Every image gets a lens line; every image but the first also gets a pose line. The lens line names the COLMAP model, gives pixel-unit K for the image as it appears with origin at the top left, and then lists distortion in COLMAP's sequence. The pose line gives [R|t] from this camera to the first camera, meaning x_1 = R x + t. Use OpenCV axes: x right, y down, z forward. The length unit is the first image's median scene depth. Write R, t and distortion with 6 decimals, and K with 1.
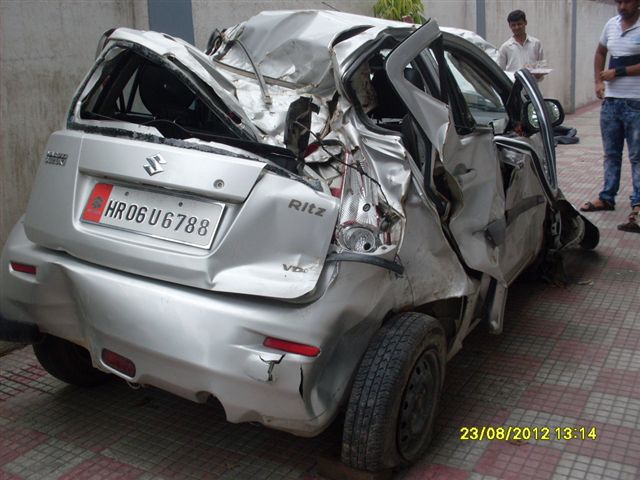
lens RADIAL K [[726.8, 0, 320.0], [0, 726.8, 240.0], [0, 0, 1]] dist [-0.222700, 0.282190]
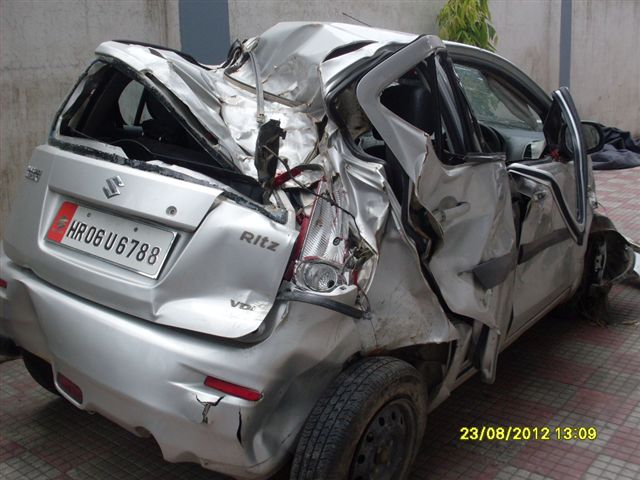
lens RADIAL K [[726.8, 0, 320.0], [0, 726.8, 240.0], [0, 0, 1]] dist [-0.222700, 0.282190]
pose [[0.988836, 0.051561, -0.139802, 0.168408], [-0.051758, 0.998657, 0.002228, -0.046162], [0.139729, 0.005033, 0.990177, 0.079602]]
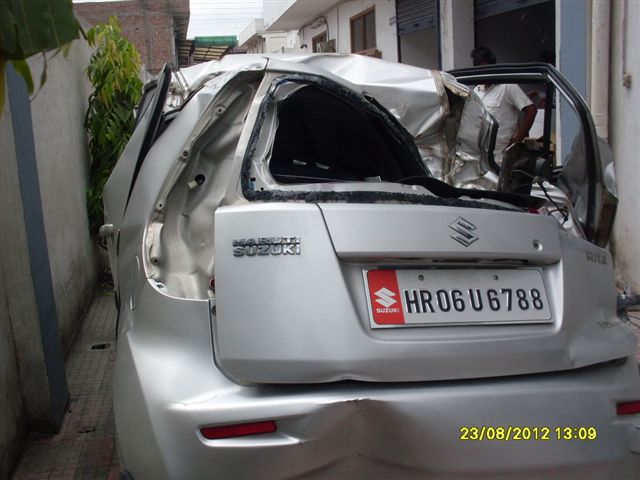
lens RADIAL K [[726.8, 0, 320.0], [0, 726.8, 240.0], [0, 0, 1]] dist [-0.222700, 0.282190]
pose [[0.763484, -0.134723, 0.631619, -0.761643], [0.178302, 0.983960, -0.005651, -0.109761], [-0.620726, 0.116933, 0.775259, 0.462633]]
